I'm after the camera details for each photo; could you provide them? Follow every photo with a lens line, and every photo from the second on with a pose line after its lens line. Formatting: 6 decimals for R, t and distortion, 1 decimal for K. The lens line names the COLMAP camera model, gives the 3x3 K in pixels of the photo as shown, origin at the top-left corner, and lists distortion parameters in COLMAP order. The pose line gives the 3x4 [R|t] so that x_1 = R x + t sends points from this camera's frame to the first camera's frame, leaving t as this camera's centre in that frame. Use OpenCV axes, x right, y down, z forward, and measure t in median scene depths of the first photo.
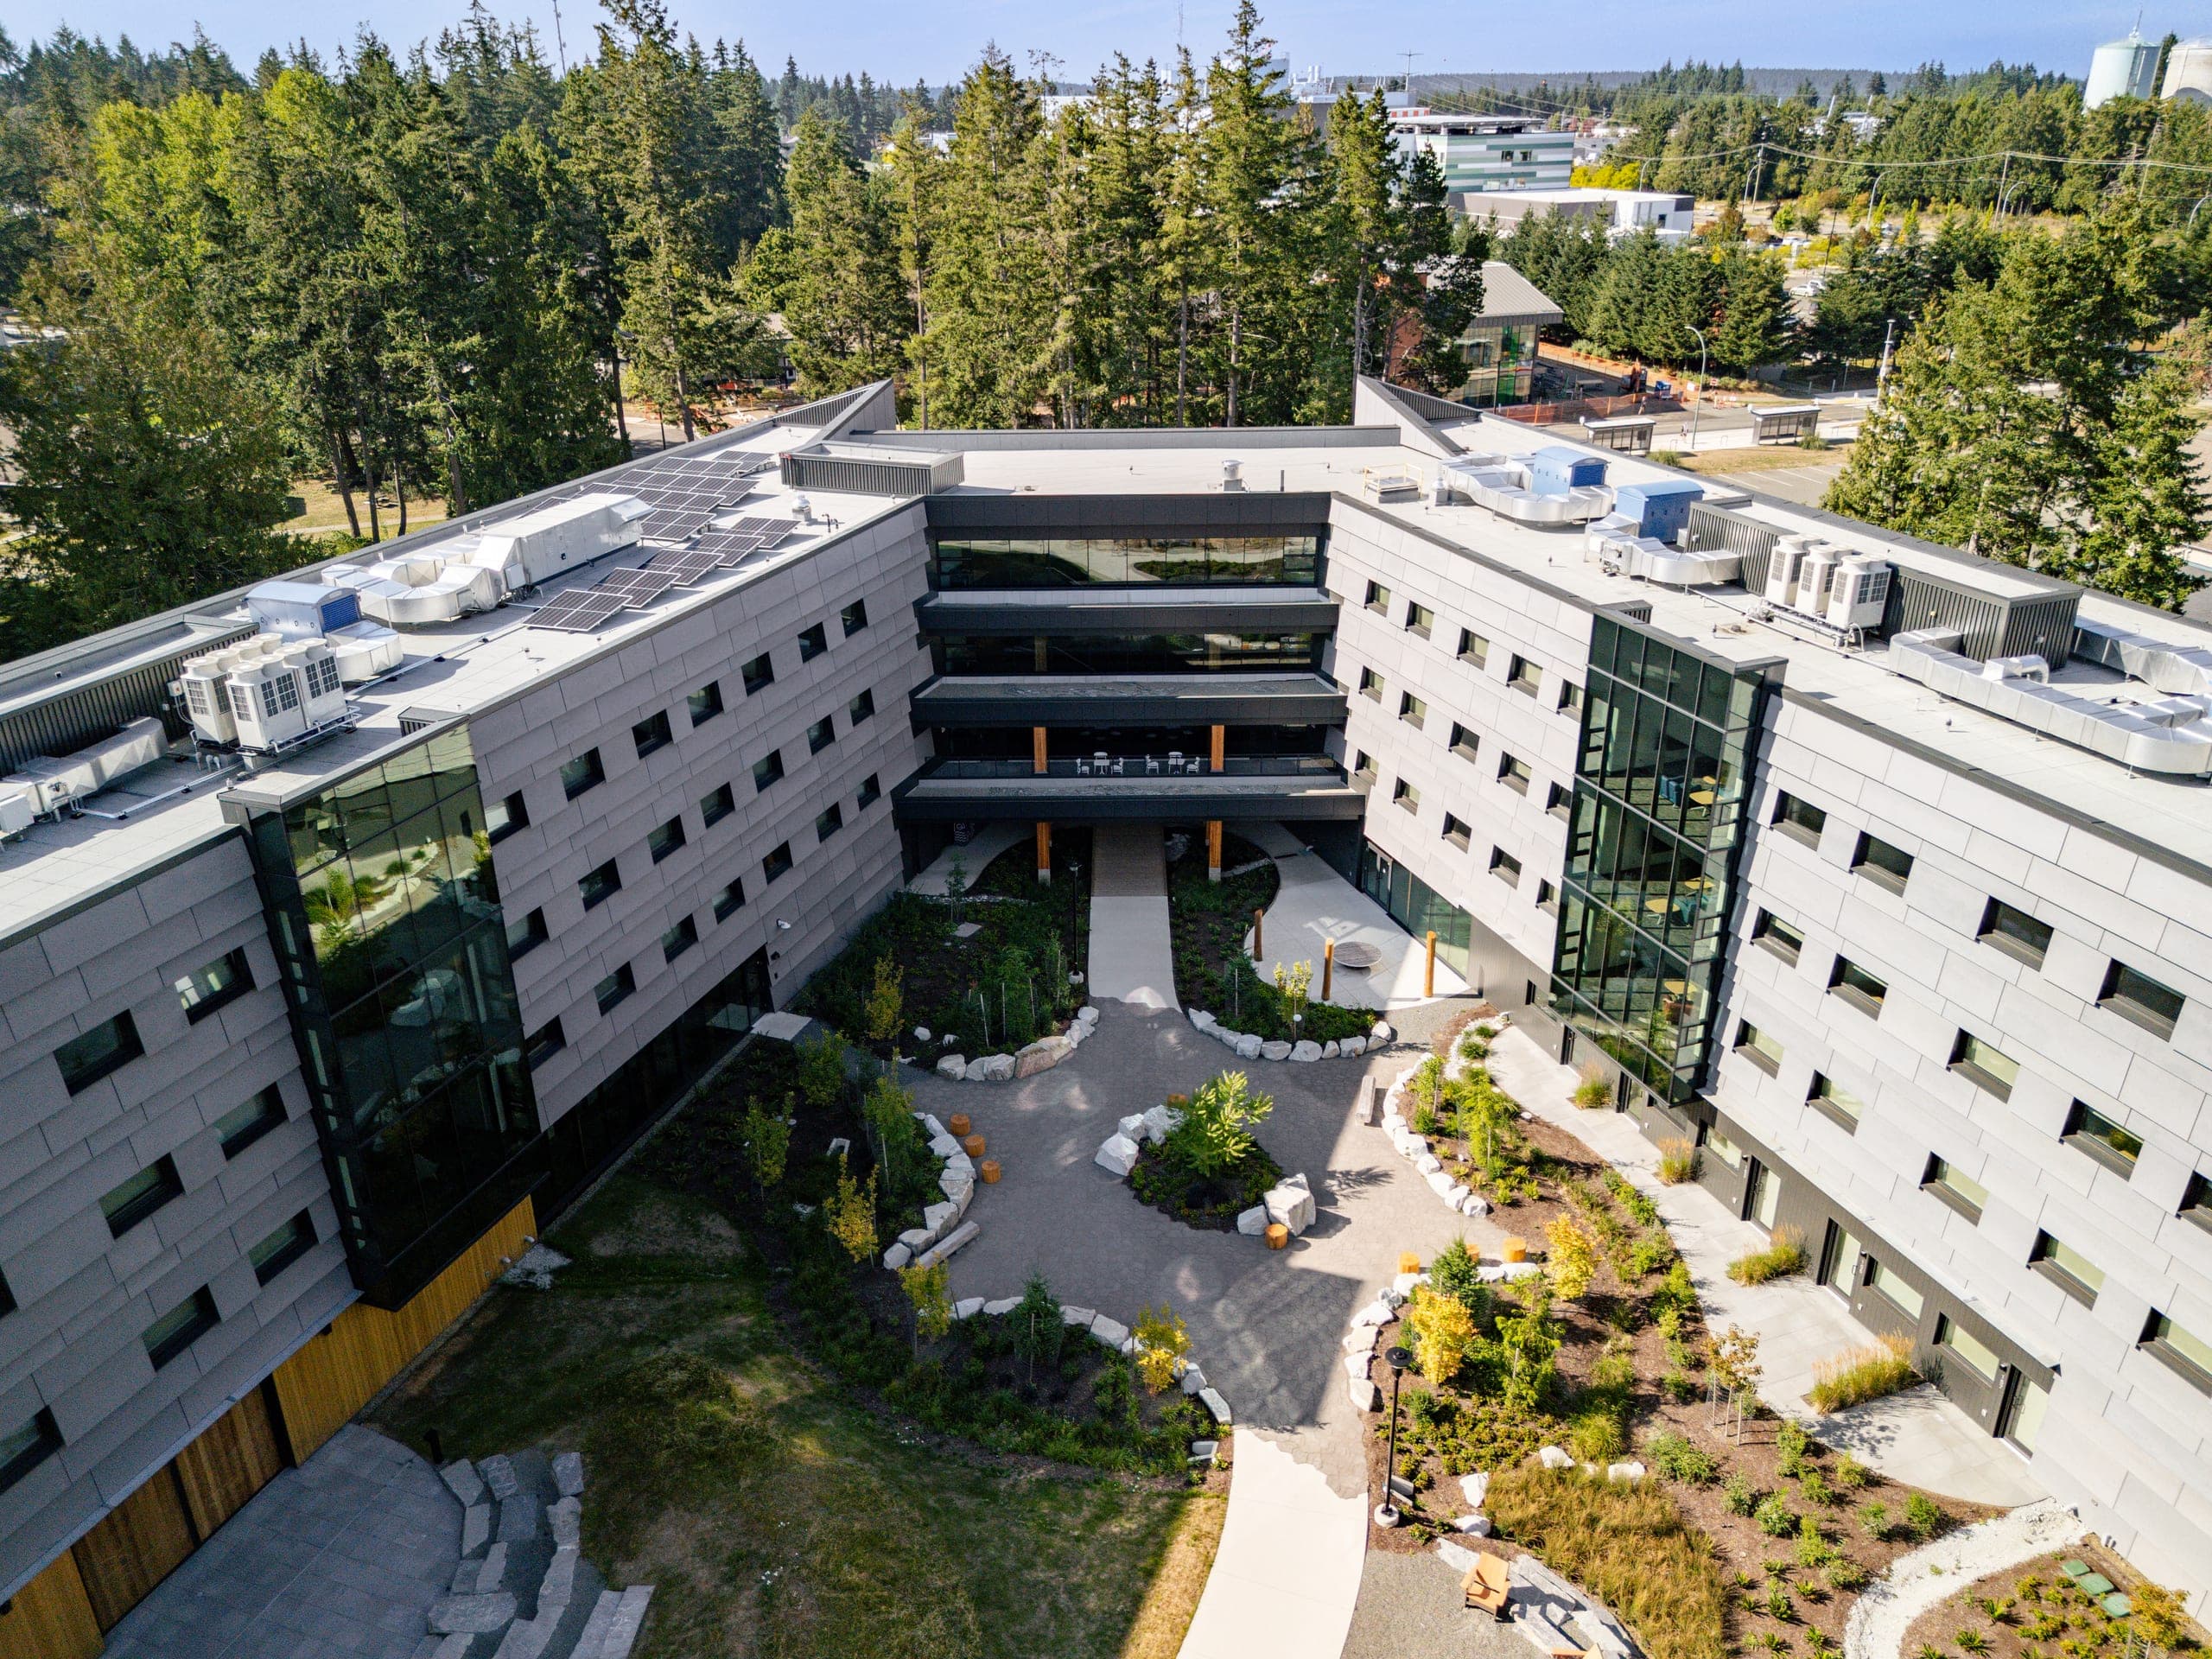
lens RADIAL K [[1623.0, 0, 1109.6], [0, 1623.0, 821.3], [0, 0, 1]] dist [0.084603, -0.088062]
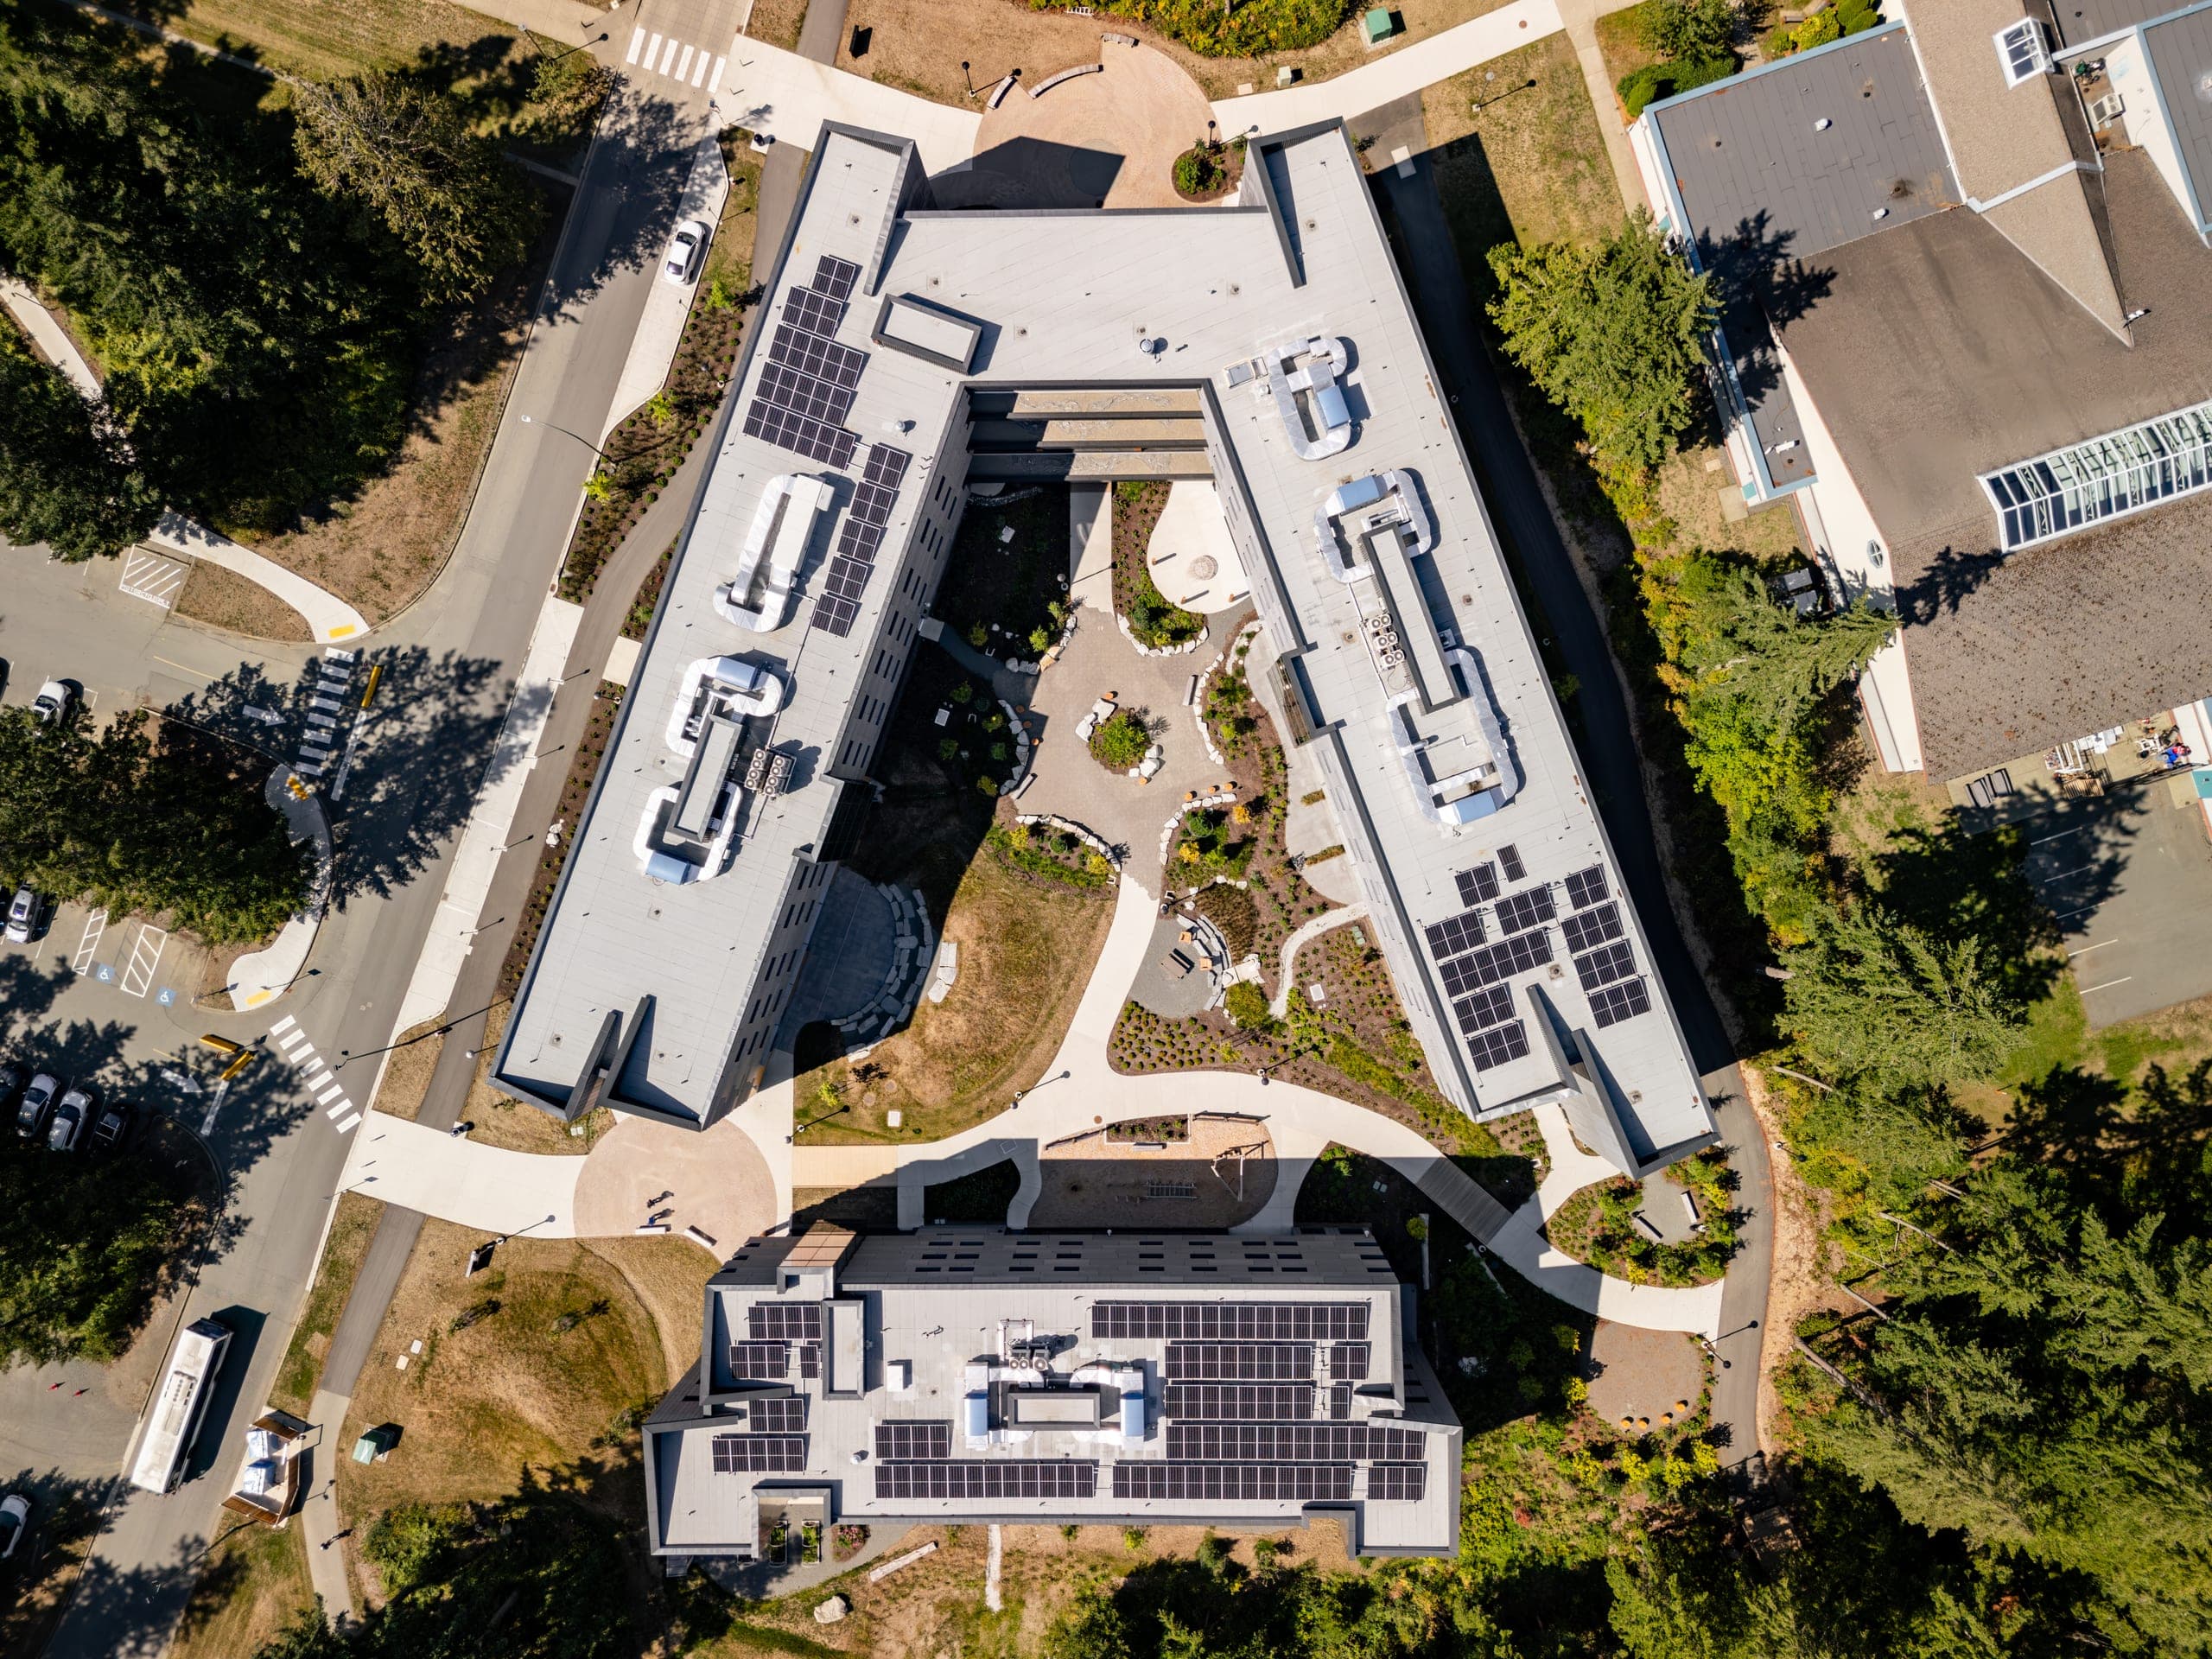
lens RADIAL K [[1623.0, 0, 1109.6], [0, 1623.0, 821.3], [0, 0, 1]] dist [0.084603, -0.088062]
pose [[0.999901, 0.002510, -0.013852, 0.098231], [0.011763, 0.391624, 0.920050, -2.621998], [0.007734, -0.920122, 0.391555, -0.145037]]
